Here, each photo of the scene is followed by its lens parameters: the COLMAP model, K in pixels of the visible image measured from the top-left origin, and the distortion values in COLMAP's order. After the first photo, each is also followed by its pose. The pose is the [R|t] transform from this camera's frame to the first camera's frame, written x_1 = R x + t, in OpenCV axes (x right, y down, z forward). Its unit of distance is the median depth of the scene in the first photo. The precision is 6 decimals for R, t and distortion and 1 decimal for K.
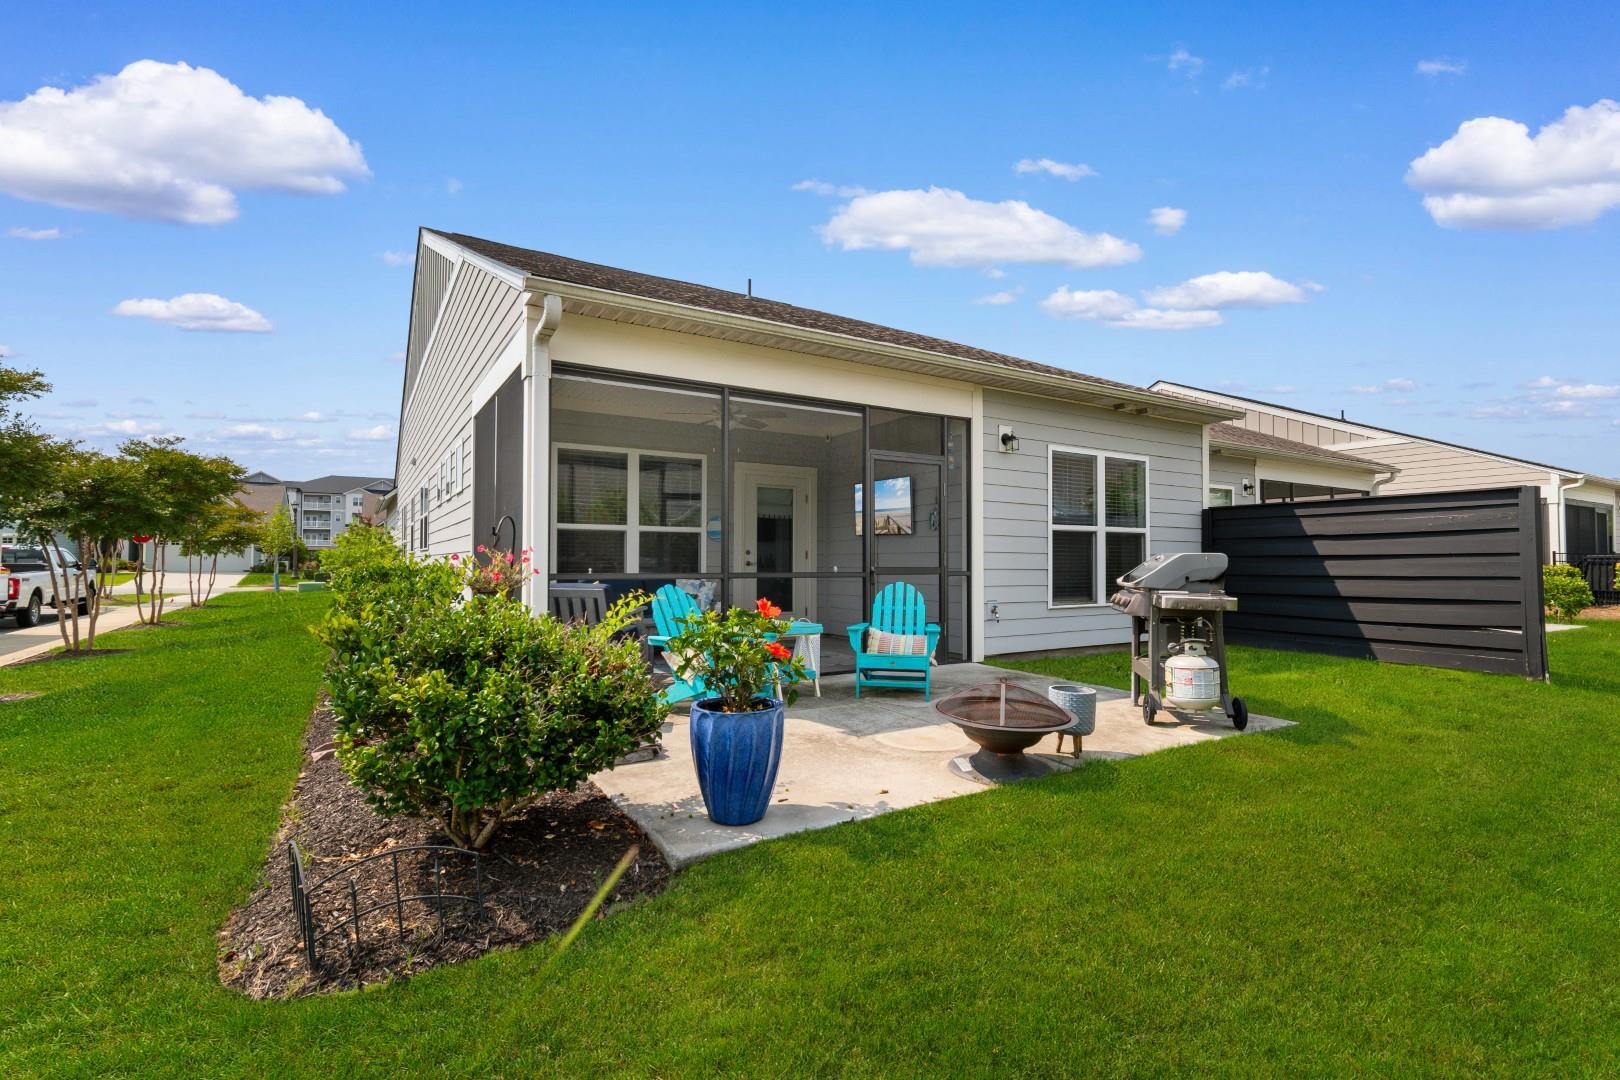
lens RADIAL K [[711.2, 0, 849.4], [0, 711.2, 546.8], [0, 0, 1]] dist [0.004310, 0.000277]
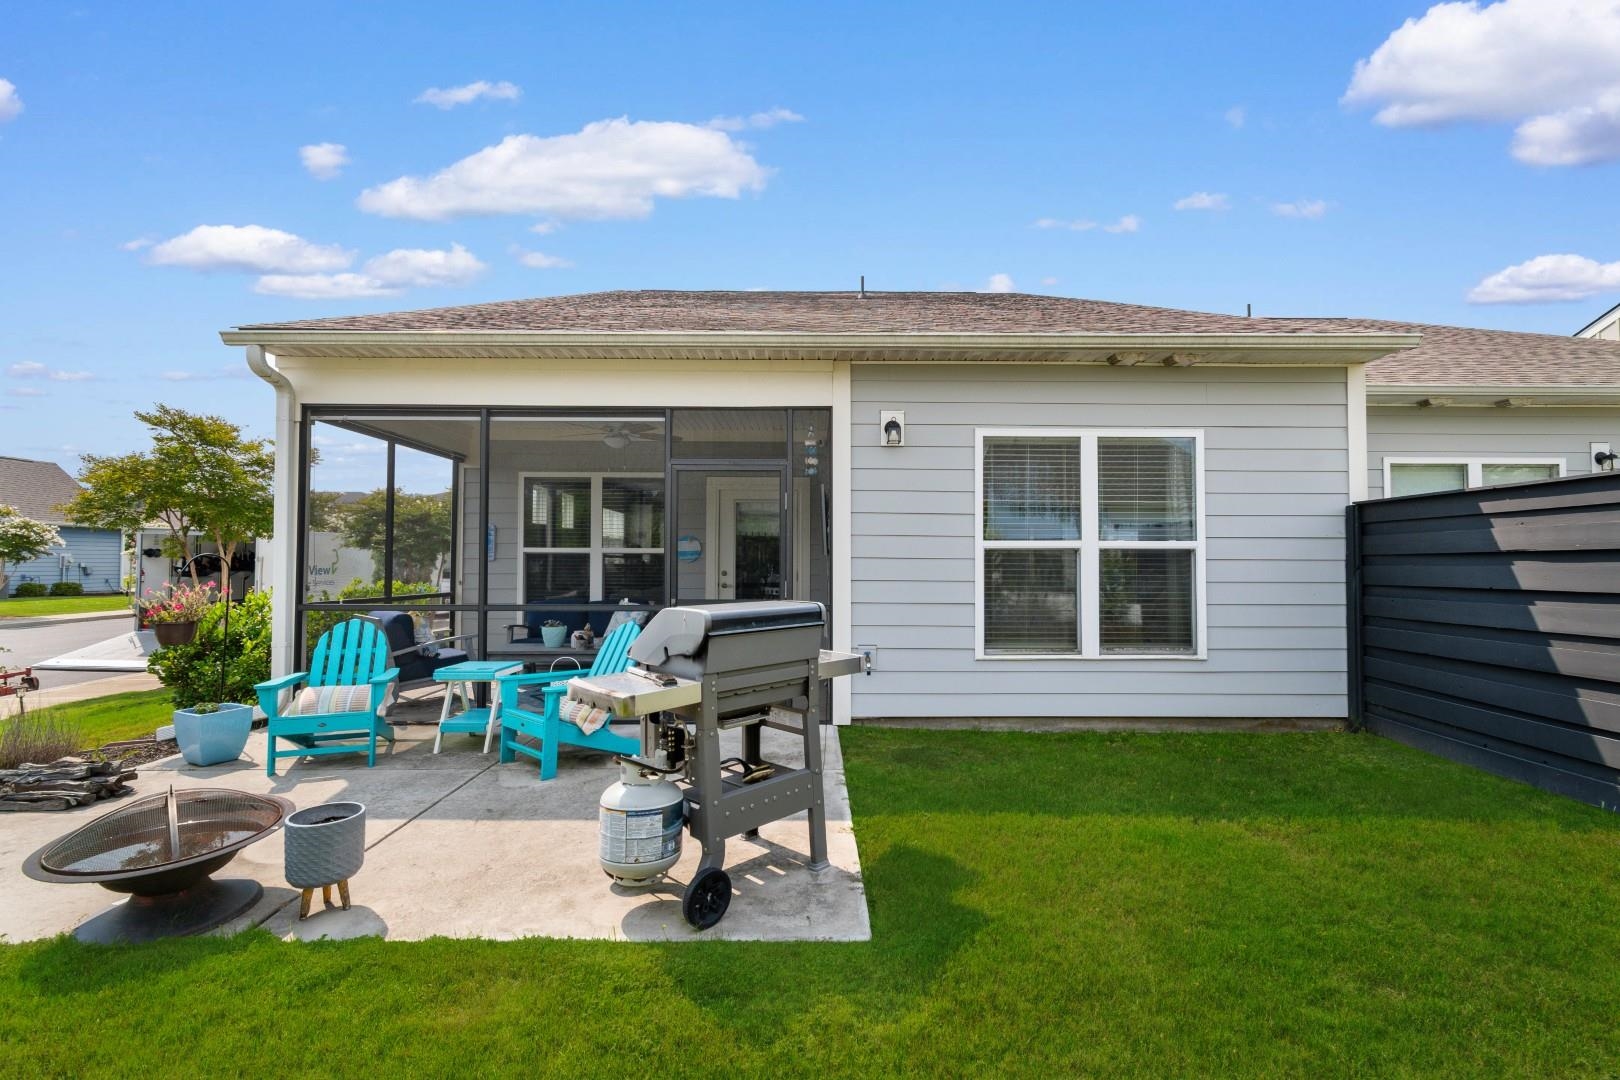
lens RADIAL K [[711.2, 0, 813.8], [0, 711.2, 549.1], [0, 0, 1]] dist [0.004310, 0.000277]
pose [[0.859112, -0.010859, -0.511673, 0.483137], [0.009198, 0.999941, -0.005777, -0.019529], [0.511706, 0.000257, 0.859161, 0.292870]]
